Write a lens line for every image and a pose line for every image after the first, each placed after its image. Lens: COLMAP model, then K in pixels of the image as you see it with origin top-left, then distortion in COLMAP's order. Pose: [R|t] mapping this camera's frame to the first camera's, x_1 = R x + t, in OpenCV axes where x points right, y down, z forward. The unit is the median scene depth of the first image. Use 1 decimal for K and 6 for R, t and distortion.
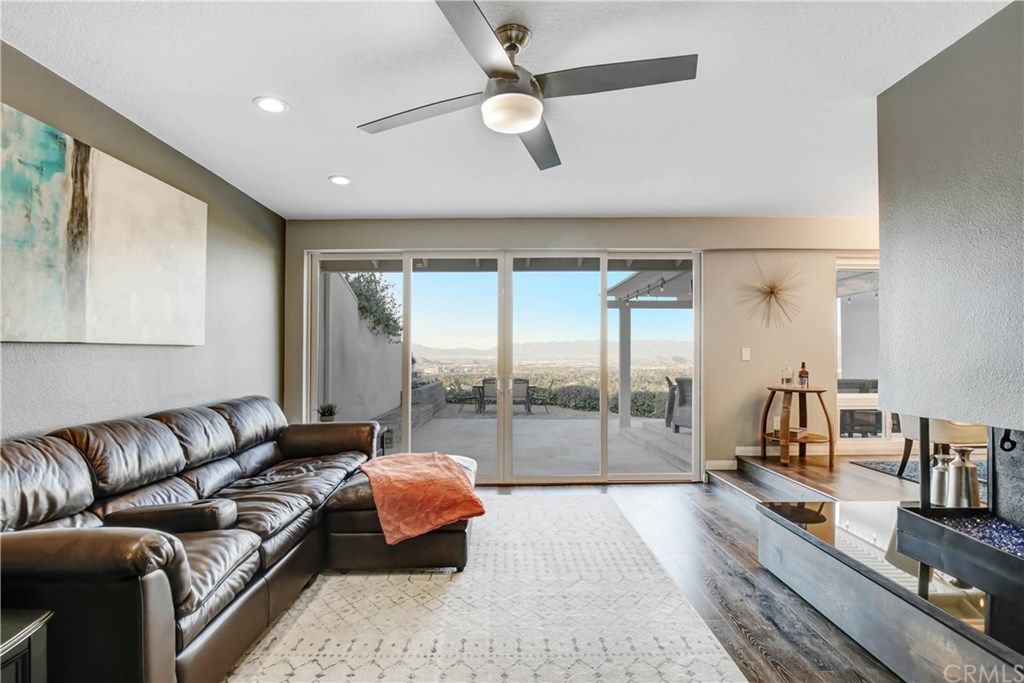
lens RADIAL K [[483.5, 0, 523.9], [0, 483.5, 342.4], [0, 0, 1]] dist [-0.020575, 0.002355]
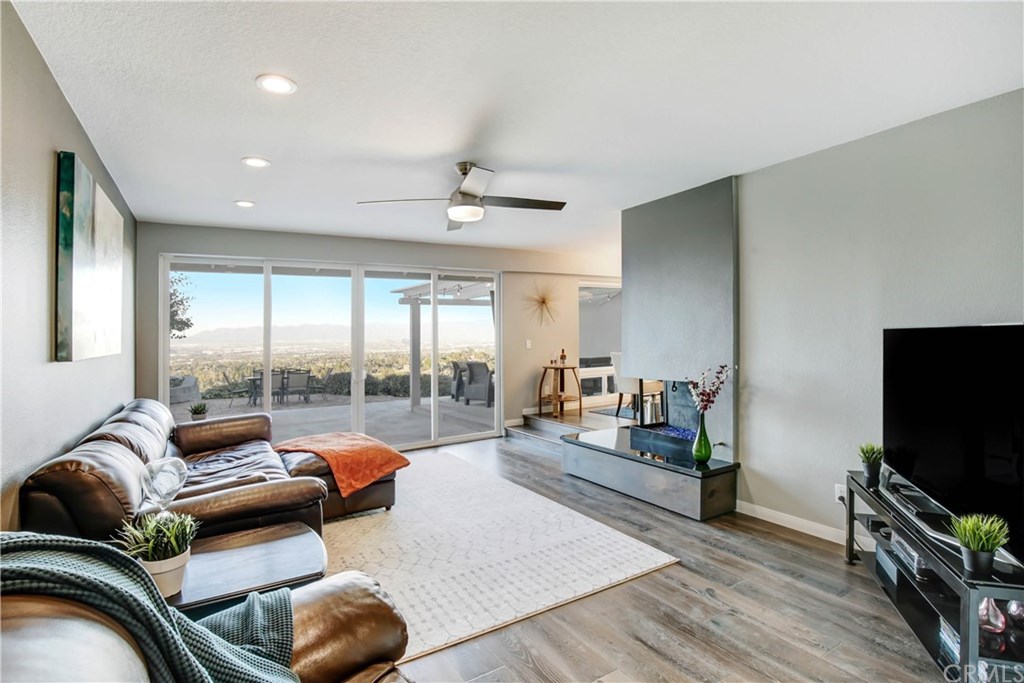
lens RADIAL K [[483.5, 0, 505.6], [0, 483.5, 337.0], [0, 0, 1]] dist [-0.020575, 0.002355]
pose [[0.870006, -0.019944, 0.492638, -0.349456], [0.008238, 0.999630, 0.025922, -0.040213], [-0.492973, -0.018494, 0.869848, -0.254964]]
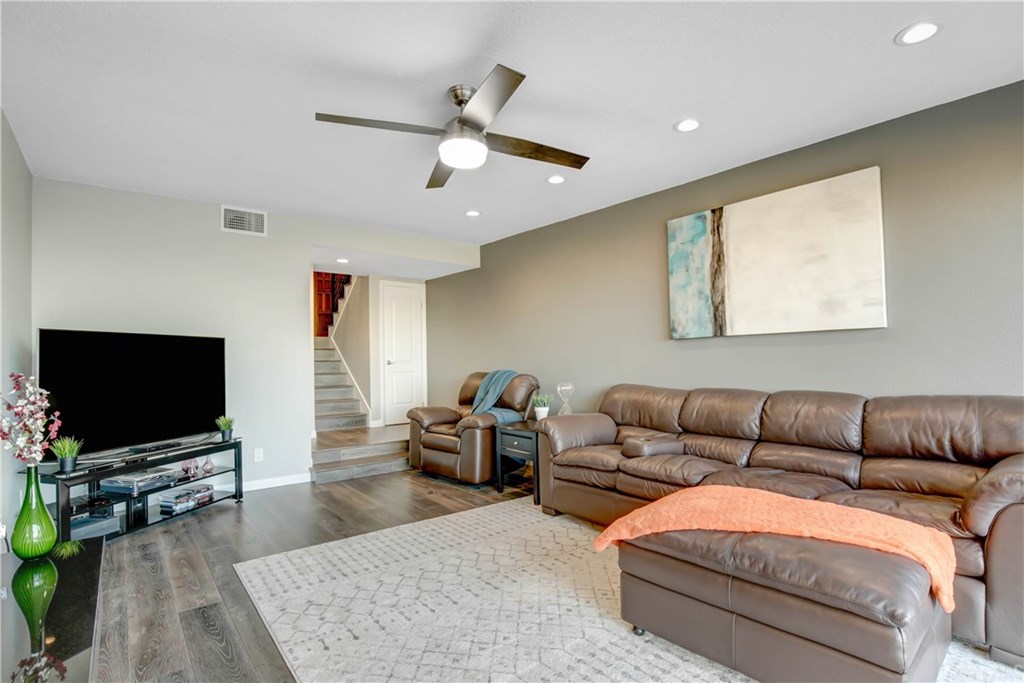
lens RADIAL K [[483.5, 0, 501.2], [0, 483.5, 352.9], [0, 0, 1]] dist [-0.020575, 0.002355]
pose [[-0.804812, -0.000507, -0.593530, 0.307804], [0.030218, 0.998668, -0.041829, 0.052018], [0.592760, -0.051599, -0.803724, 0.992883]]
